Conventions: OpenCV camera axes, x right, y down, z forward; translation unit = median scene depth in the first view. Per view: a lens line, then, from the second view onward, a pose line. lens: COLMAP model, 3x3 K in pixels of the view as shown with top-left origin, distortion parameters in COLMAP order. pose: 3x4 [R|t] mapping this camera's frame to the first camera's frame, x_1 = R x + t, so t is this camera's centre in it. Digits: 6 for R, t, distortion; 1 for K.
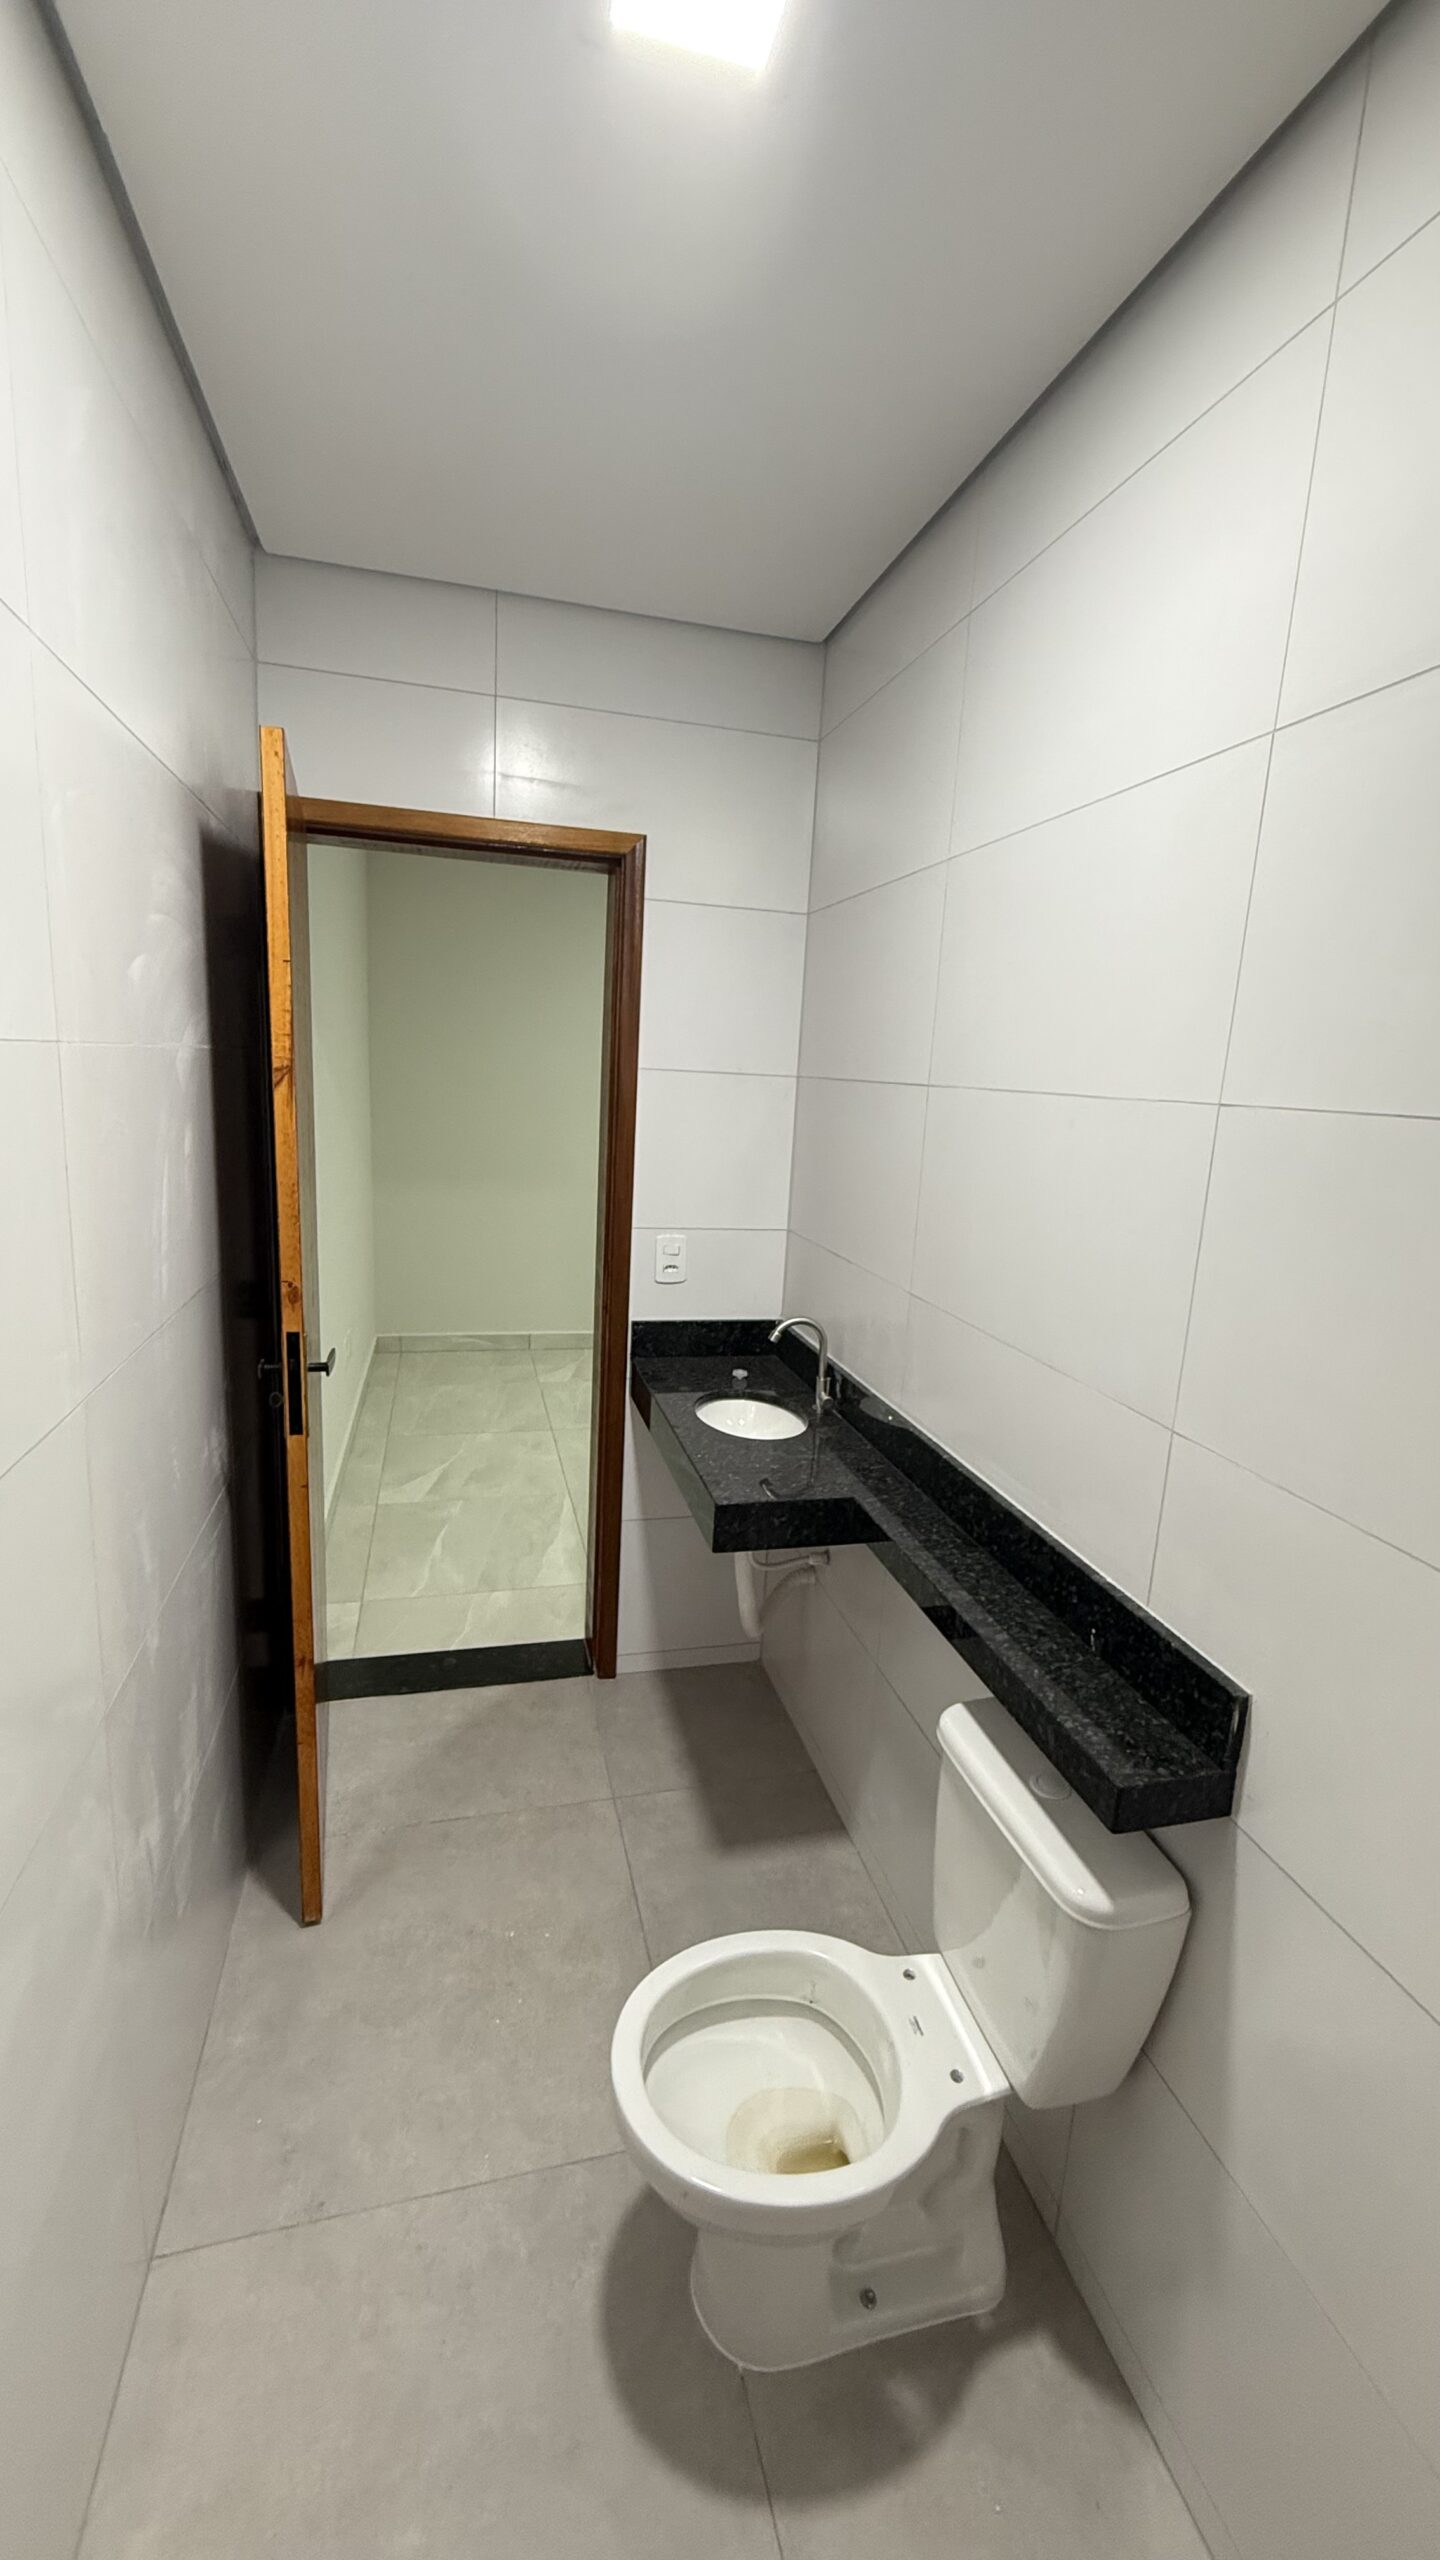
lens RADIAL K [[1019.2, 0, 720.0], [0, 1019.2, 1280.0], [0, 0, 1]] dist [-0.000024, -0.000039]
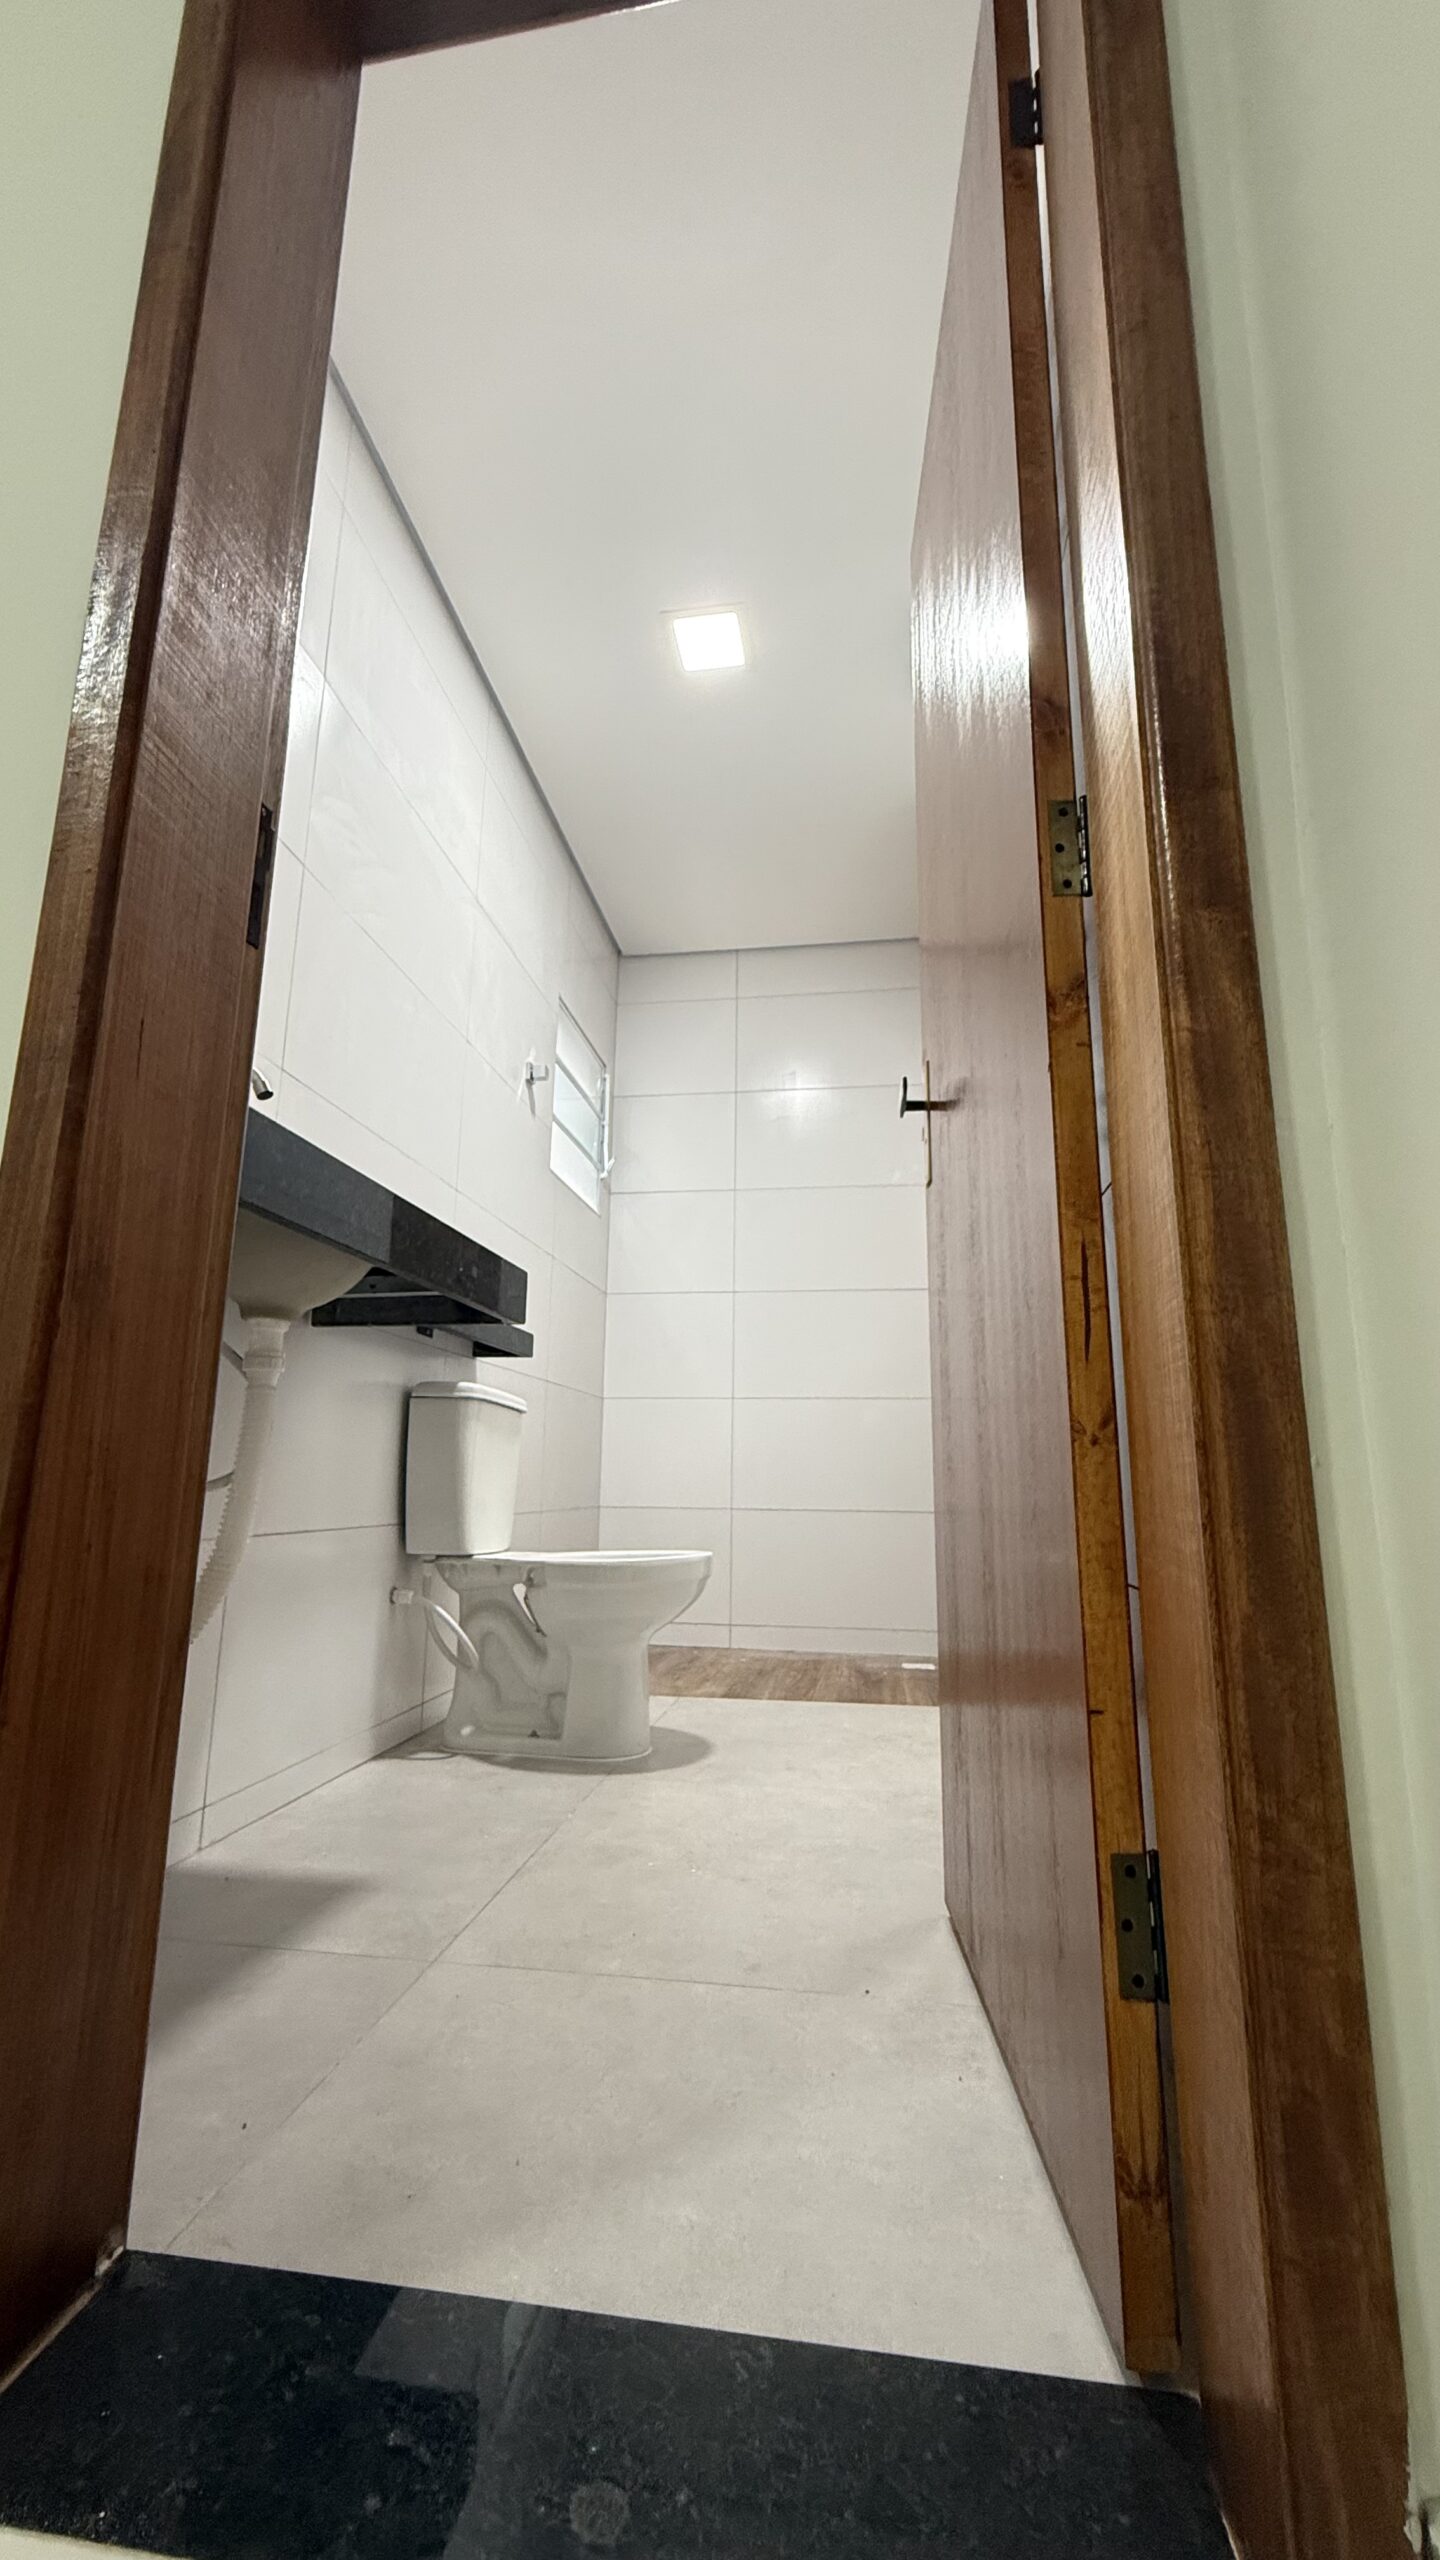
lens RADIAL K [[1019.2, 0, 720.0], [0, 1019.2, 1280.0], [0, 0, 1]] dist [-0.000024, -0.000039]
pose [[-0.916880, 0.017976, 0.398757, -0.476156], [0.025437, 0.999586, 0.013428, 0.176324], [-0.398351, 0.022455, -0.916958, 1.498653]]
